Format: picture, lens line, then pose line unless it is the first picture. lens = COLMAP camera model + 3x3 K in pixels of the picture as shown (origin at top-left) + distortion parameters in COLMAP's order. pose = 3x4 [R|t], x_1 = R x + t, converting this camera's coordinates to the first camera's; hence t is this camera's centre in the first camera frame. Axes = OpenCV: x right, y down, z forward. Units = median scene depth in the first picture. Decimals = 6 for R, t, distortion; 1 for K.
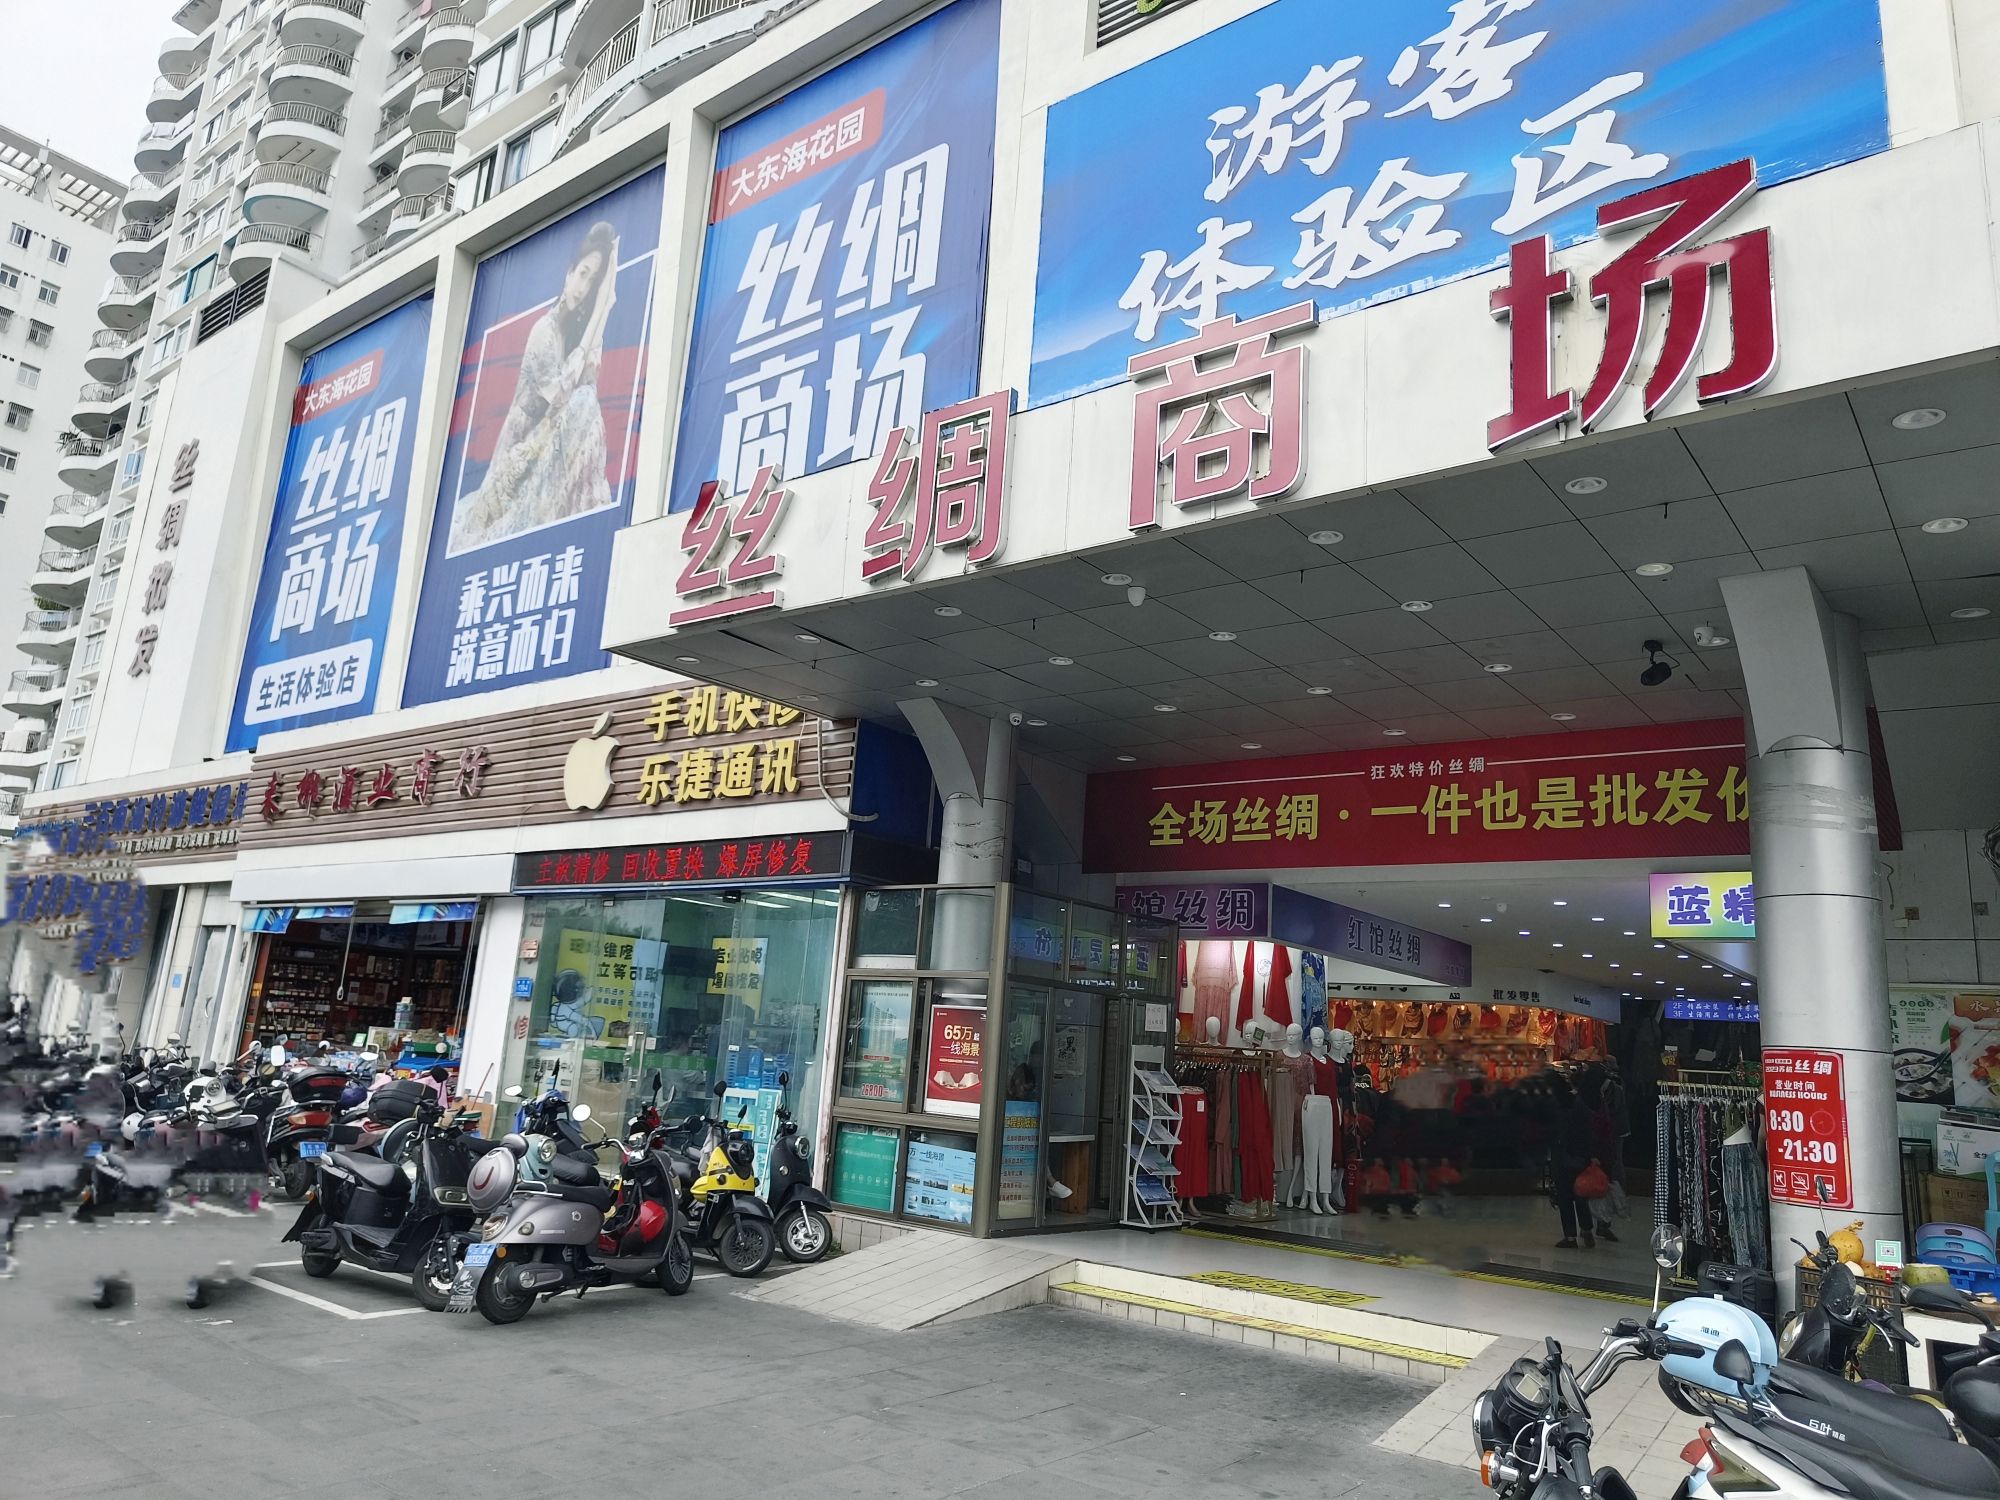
lens RADIAL K [[1357.6, 0, 1004.0], [0, 1357.6, 748.2], [0, 0, 1]] dist [0.018349, -0.016018]
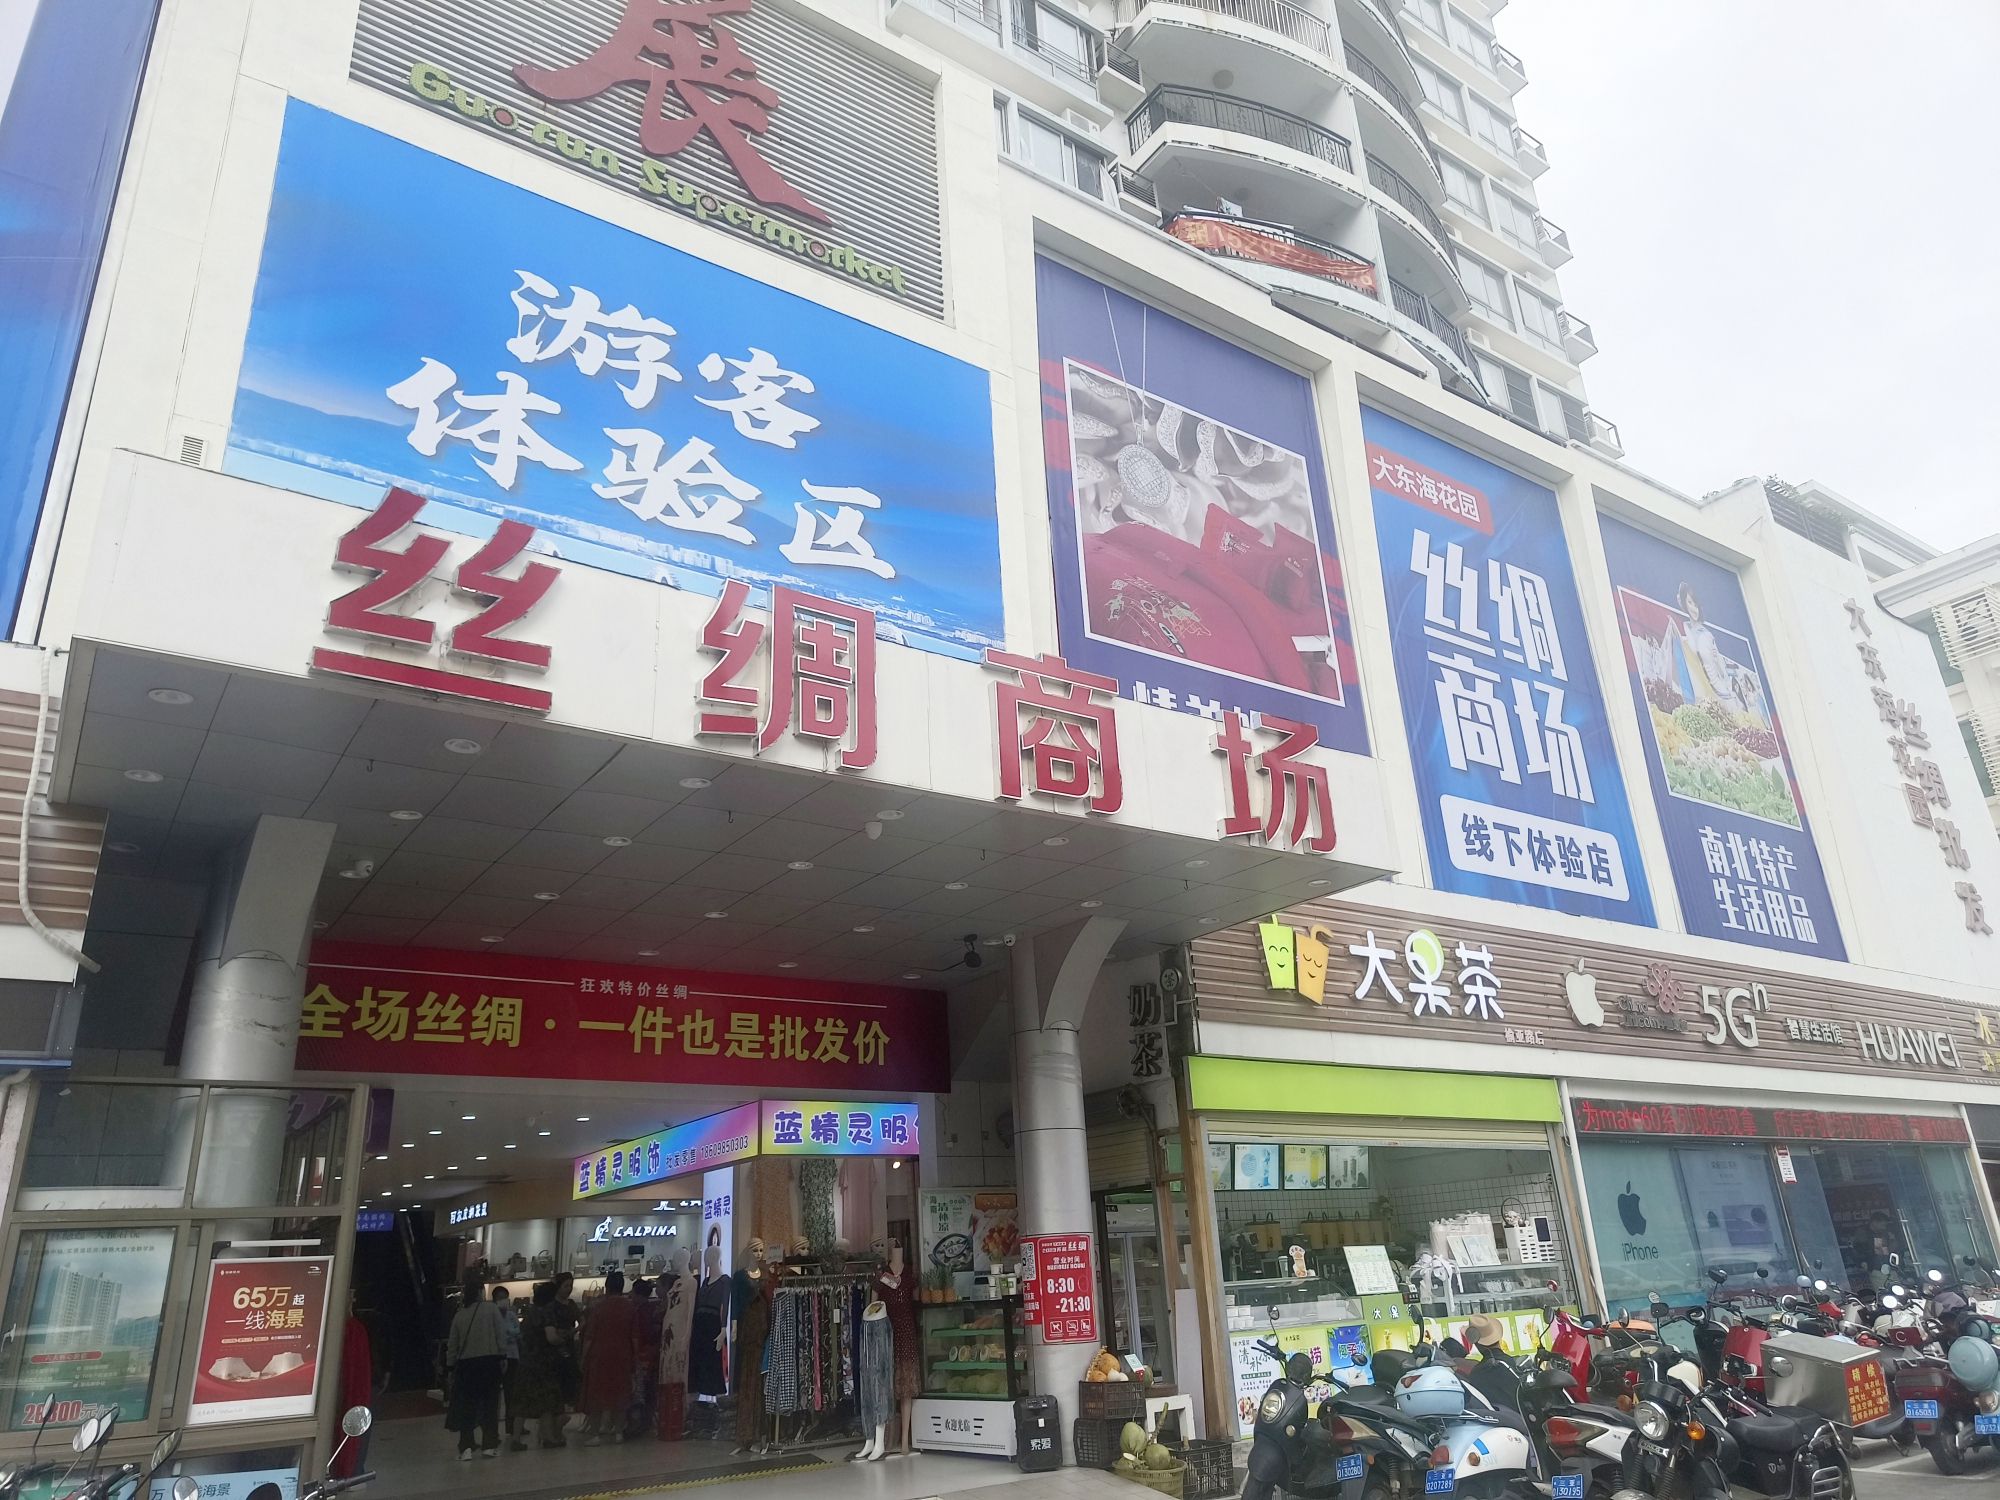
lens RADIAL K [[1357.6, 0, 1006.9], [0, 1357.6, 747.6], [0, 0, 1]] dist [0.018349, -0.016018]
pose [[0.284811, 0.271427, 0.919353, -0.636229], [-0.139750, 0.960585, -0.240306, 0.049256], [-0.948342, -0.060038, 0.311517, 0.414292]]
